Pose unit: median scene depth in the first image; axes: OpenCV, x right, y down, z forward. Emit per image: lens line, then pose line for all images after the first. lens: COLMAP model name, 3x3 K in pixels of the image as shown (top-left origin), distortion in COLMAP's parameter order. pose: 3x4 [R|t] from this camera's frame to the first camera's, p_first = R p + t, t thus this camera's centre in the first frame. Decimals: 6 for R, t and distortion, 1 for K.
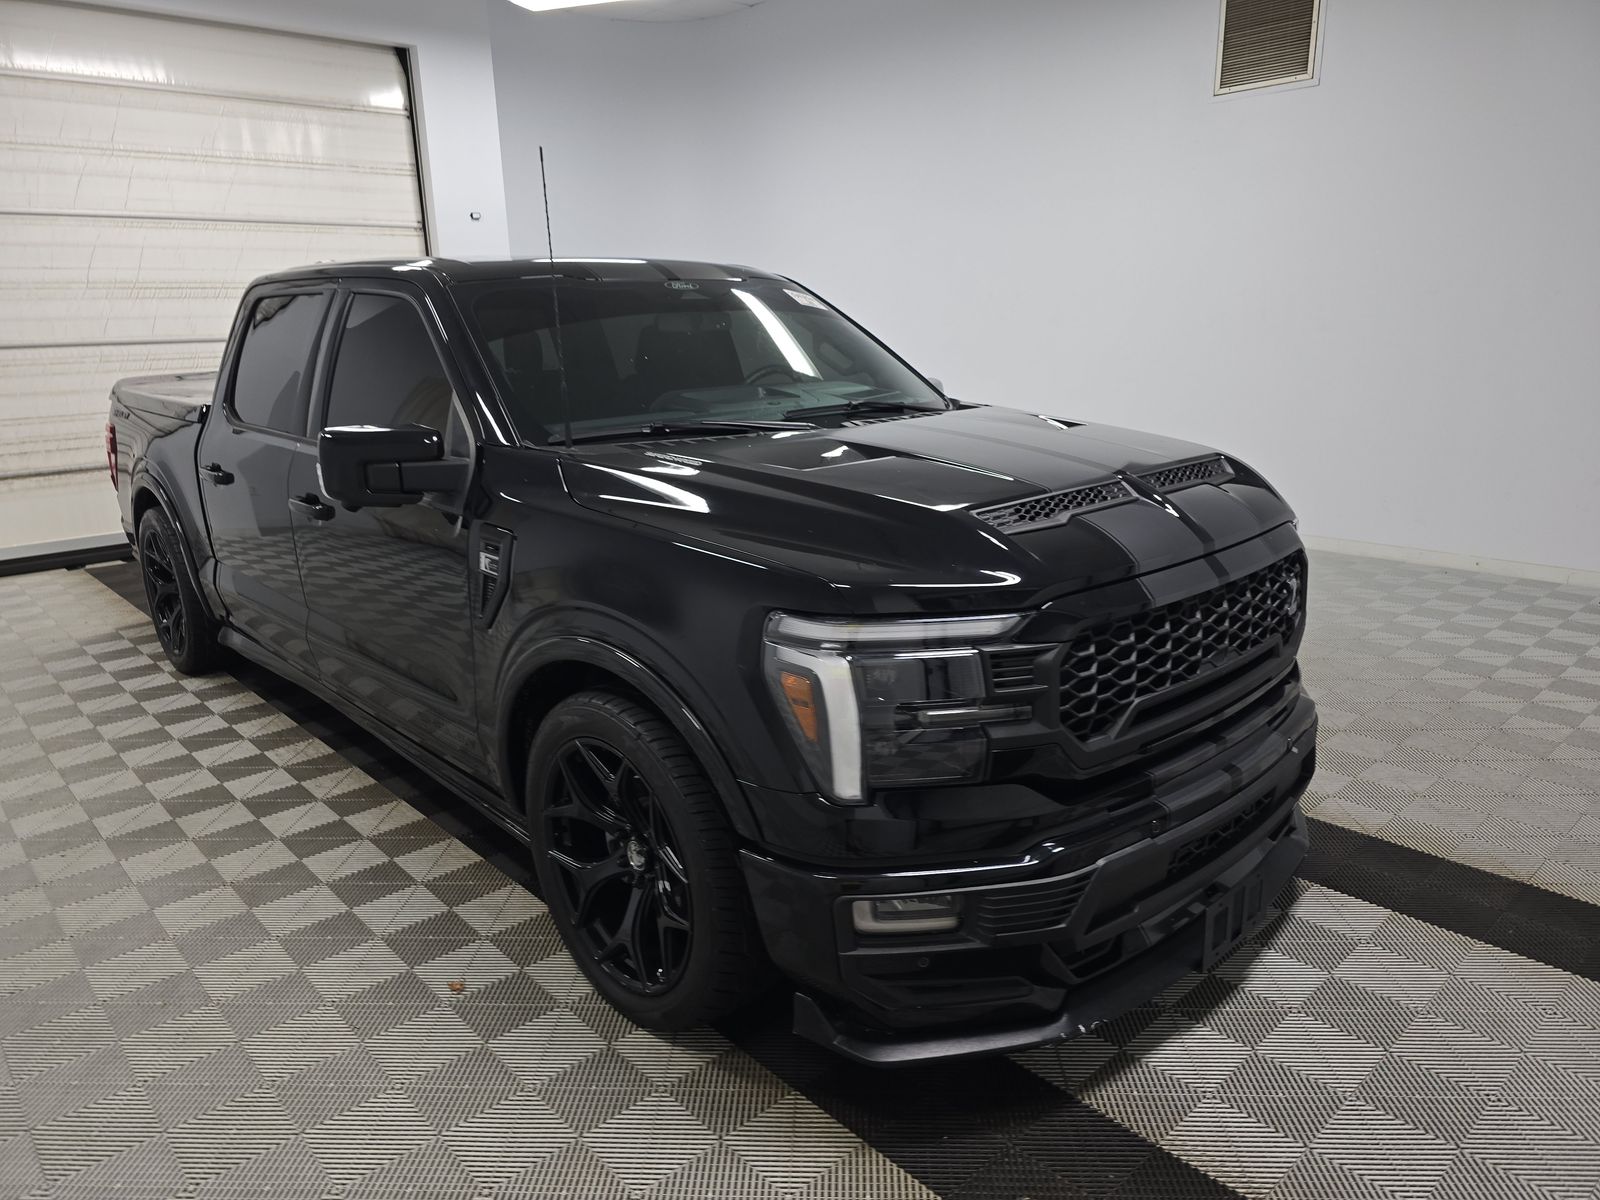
lens RADIAL K [[1087.5, 0, 800.0], [0, 1087.5, 600.0], [0, 0, 1]] dist [0.036944, -0.000907]
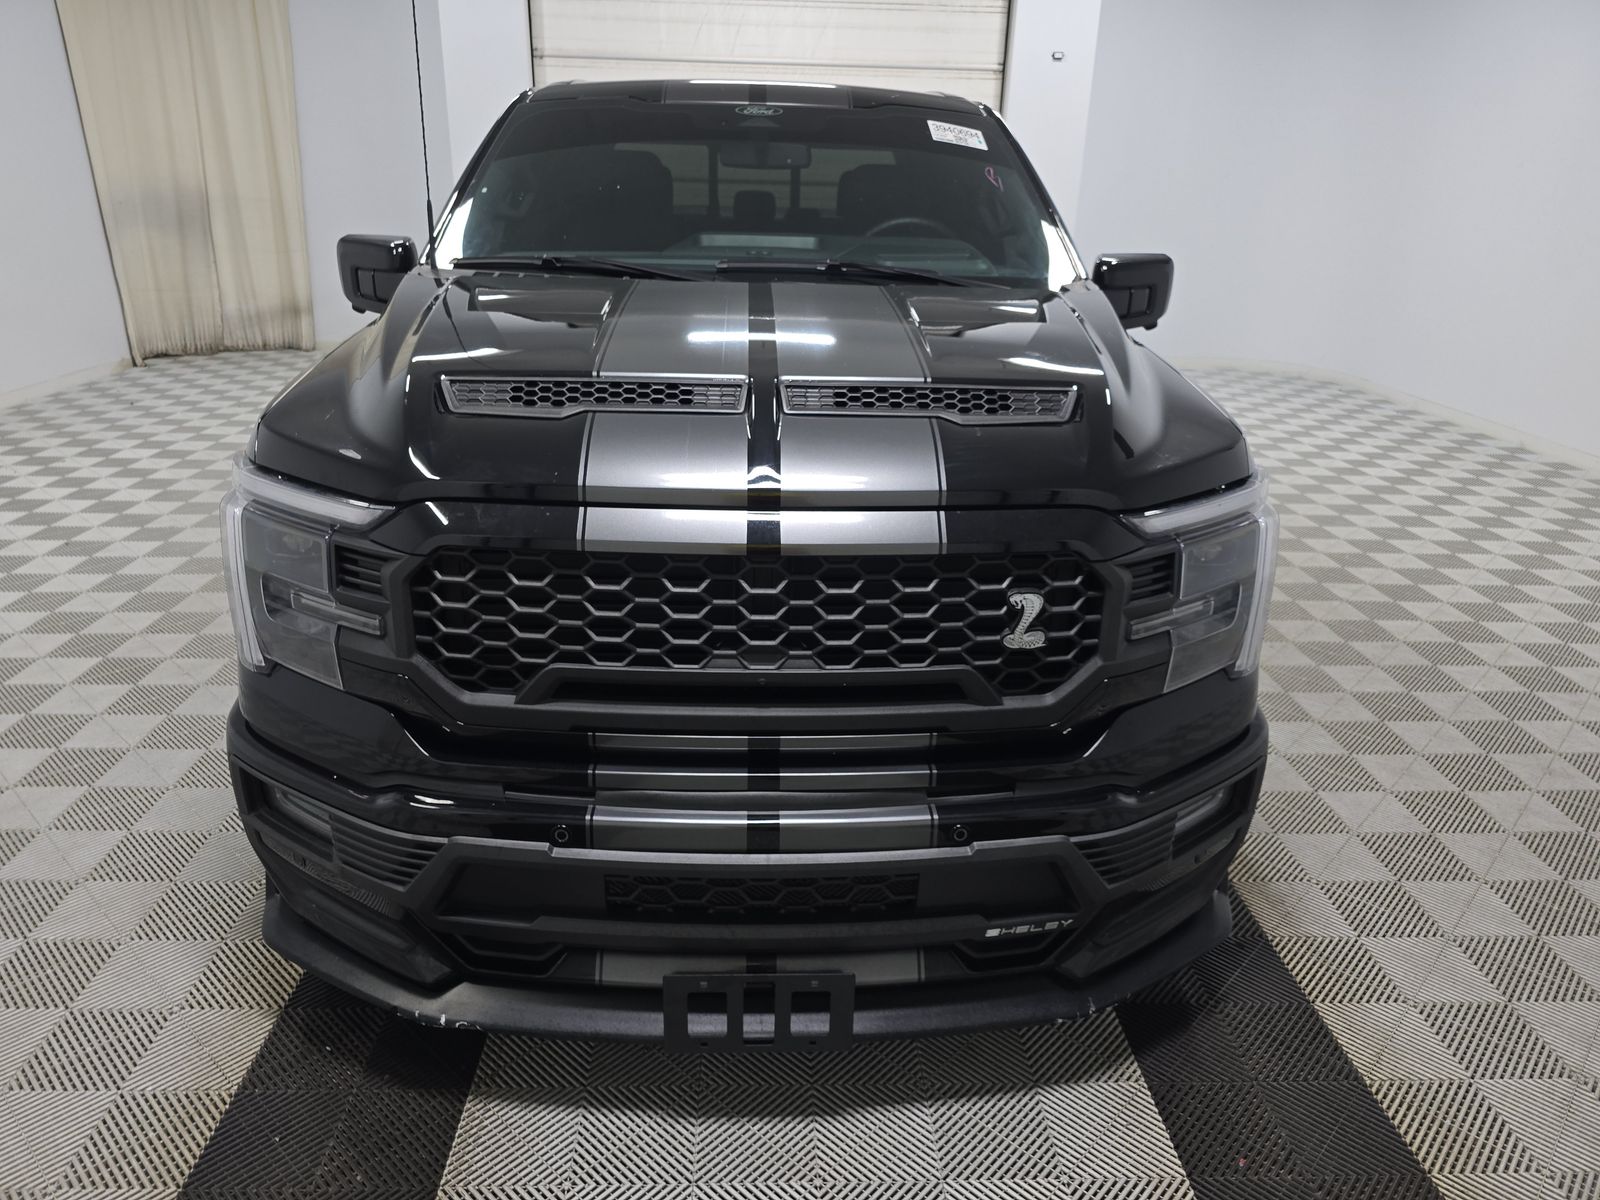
lens RADIAL K [[1108.8, 0, 800.0], [0, 1108.8, 600.0], [0, 0, 1]] dist [0.031909, -0.001494]
pose [[0.764573, 0.275960, -0.582473, 0.228255], [-0.214557, 0.961137, 0.173726, -0.031542], [0.607778, -0.007852, 0.794068, 0.130320]]
